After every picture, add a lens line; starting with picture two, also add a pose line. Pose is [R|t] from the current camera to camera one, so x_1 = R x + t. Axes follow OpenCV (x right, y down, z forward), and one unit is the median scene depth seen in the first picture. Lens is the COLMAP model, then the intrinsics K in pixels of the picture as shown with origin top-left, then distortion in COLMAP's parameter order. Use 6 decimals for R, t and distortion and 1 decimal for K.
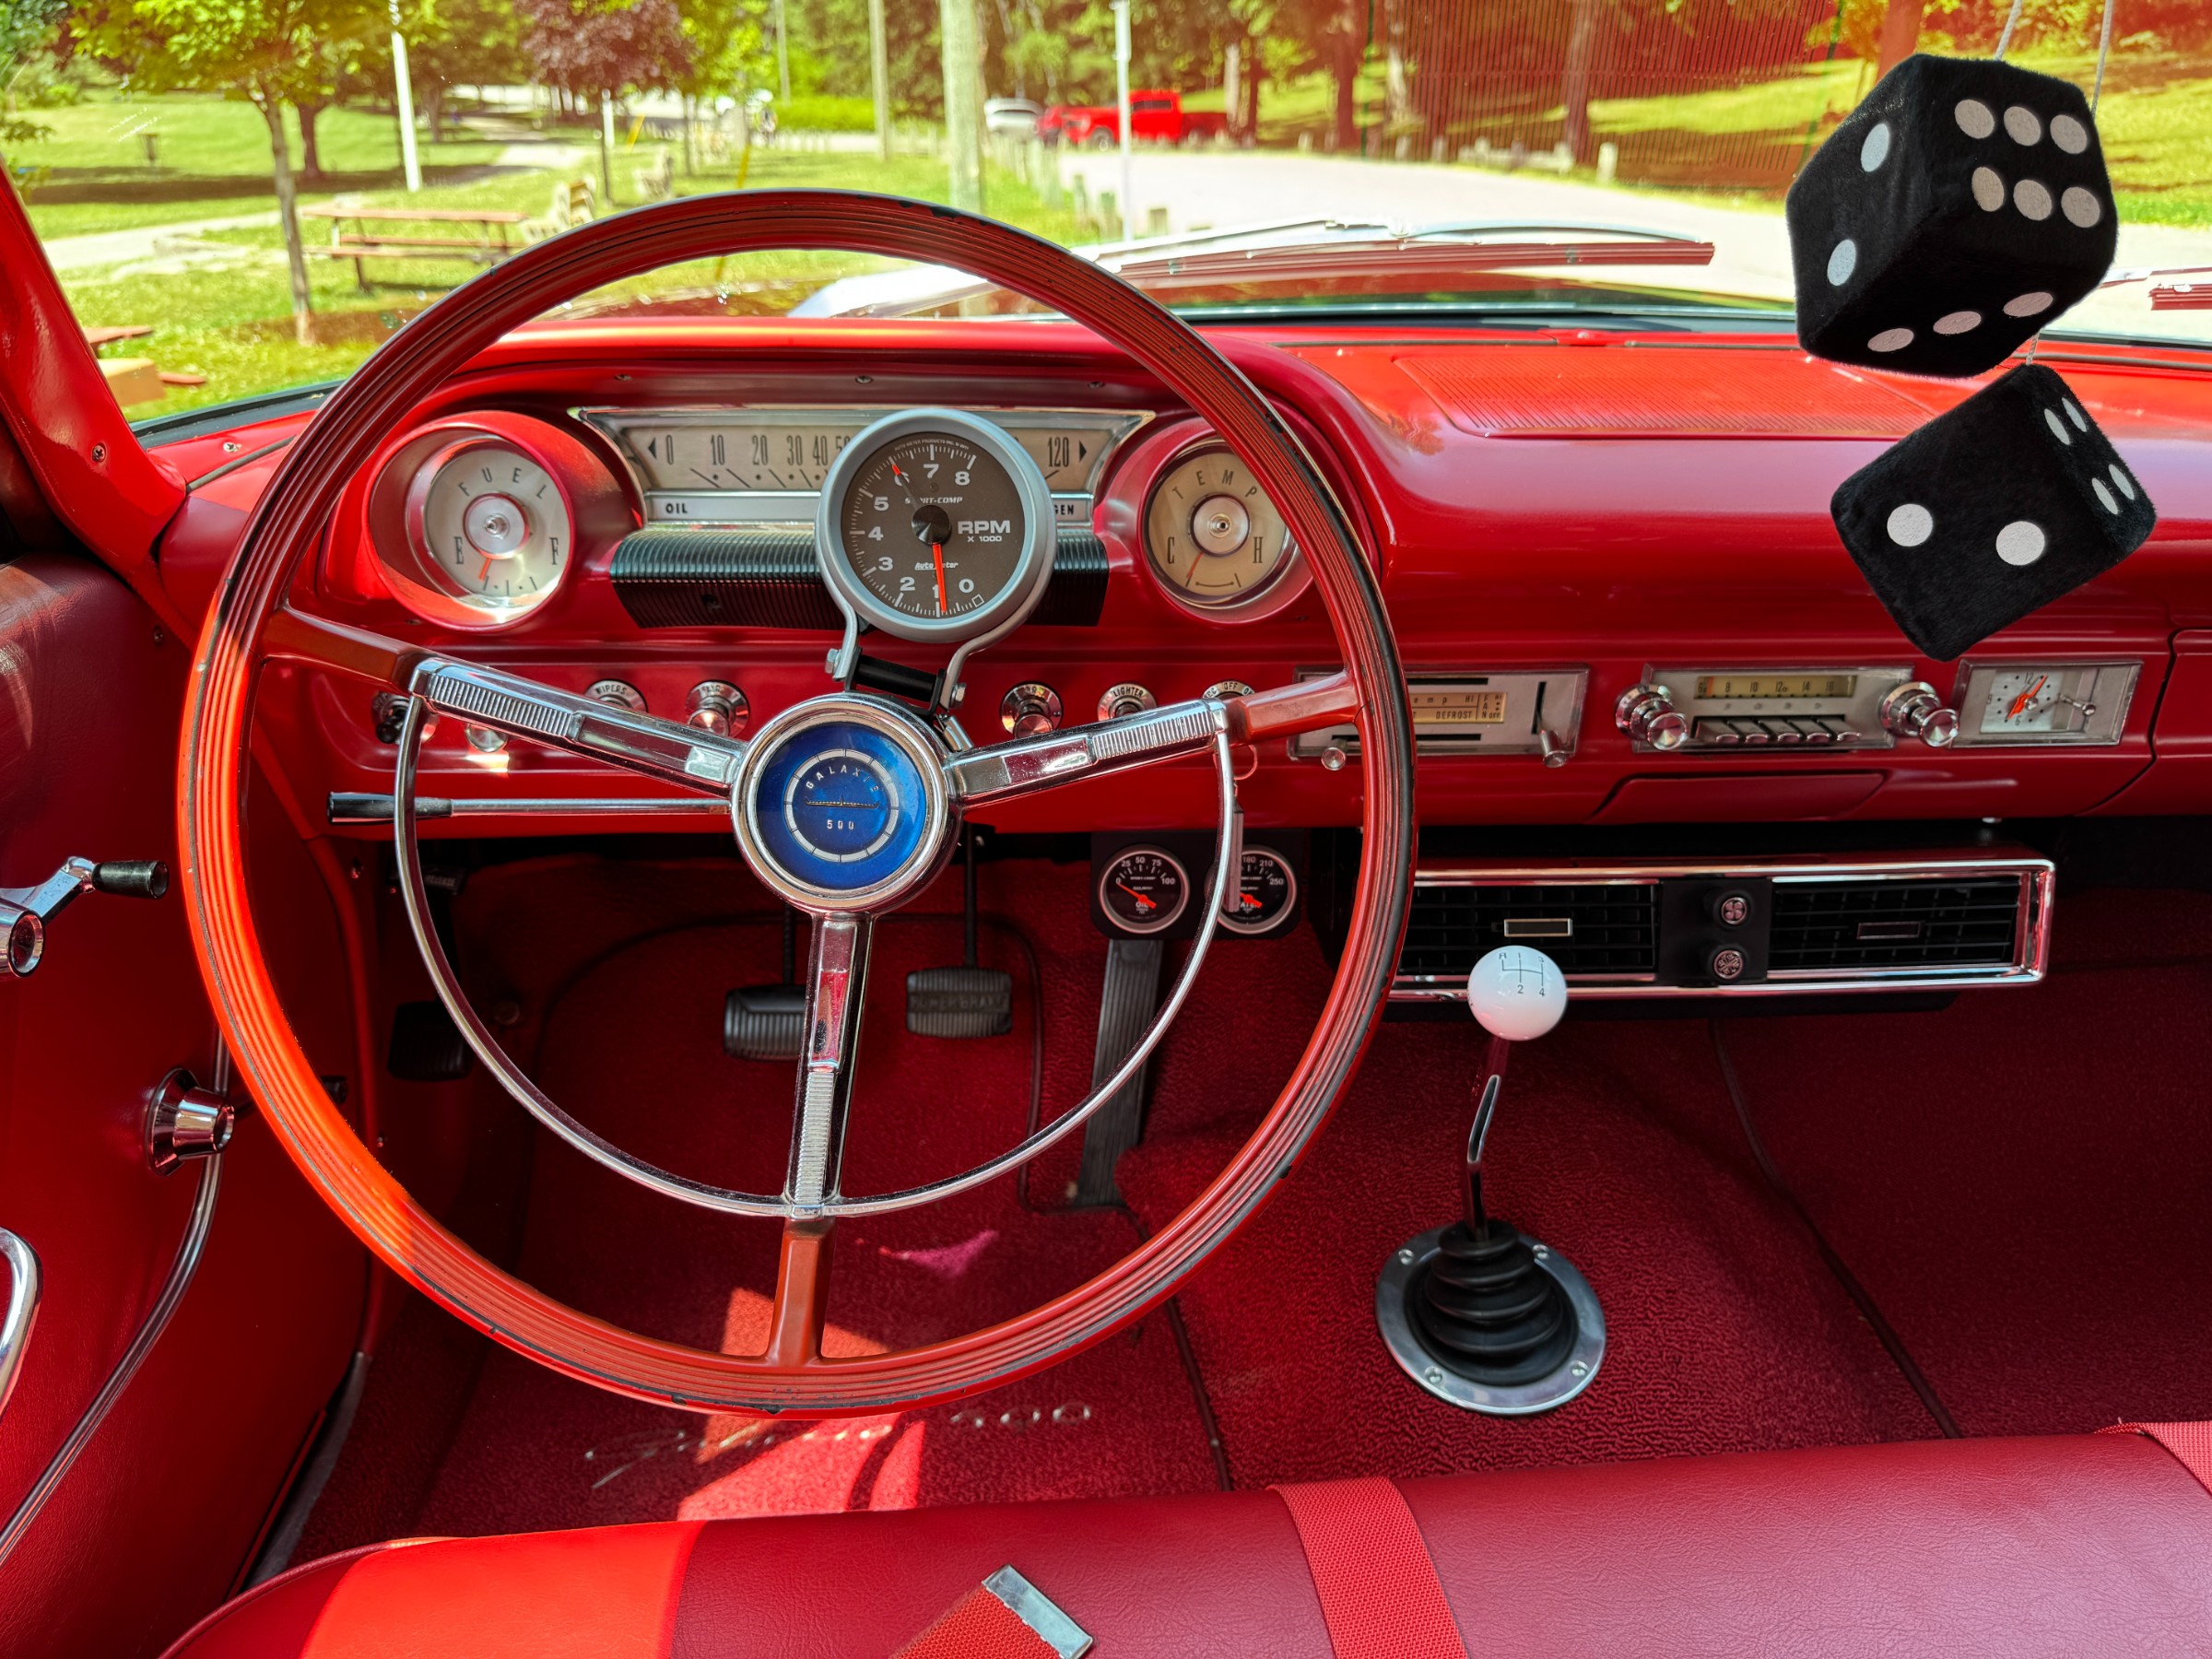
lens RADIAL K [[1572.0, 0, 1095.3], [0, 1572.0, 799.3], [0, 0, 1]] dist [0.014149, -0.017676]
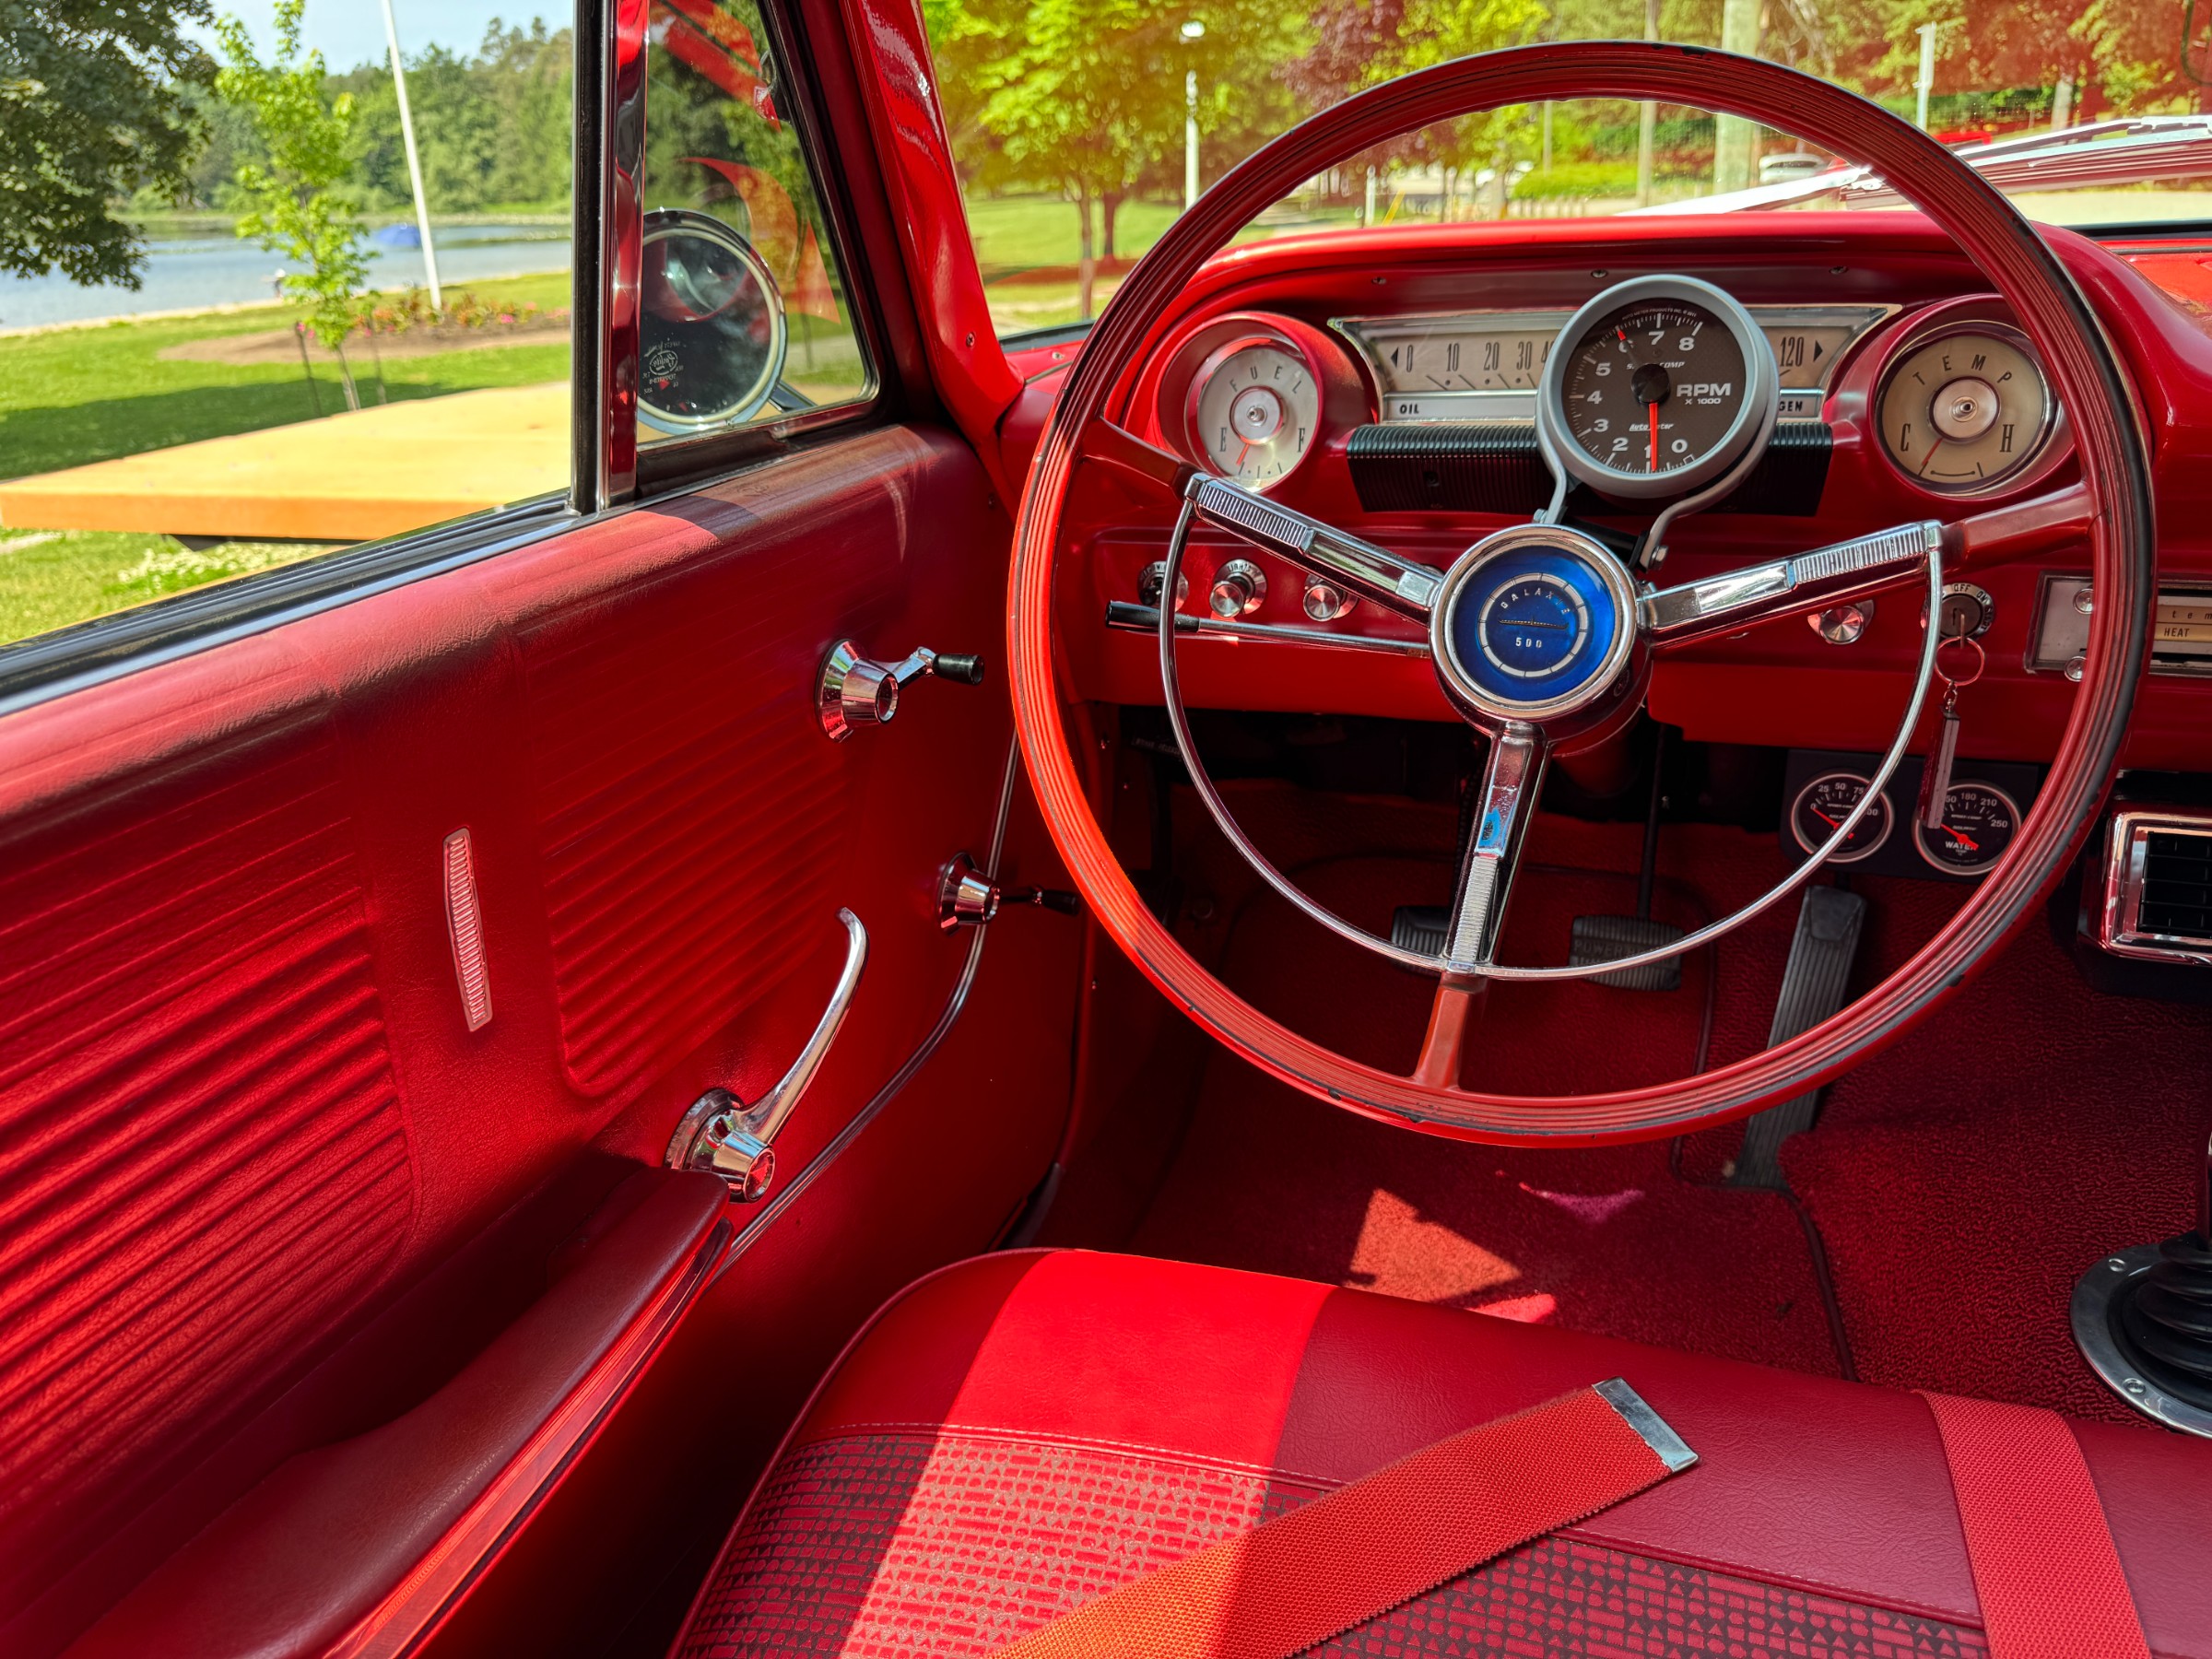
lens RADIAL K [[1572.0, 0, 1100.3], [0, 1572.0, 813.0], [0, 0, 1]] dist [0.014149, -0.017676]
pose [[0.905501, 0.098578, -0.412735, 0.022565], [-0.113219, 0.993508, -0.011102, 0.141765], [0.408961, 0.056783, 0.910783, -0.085015]]
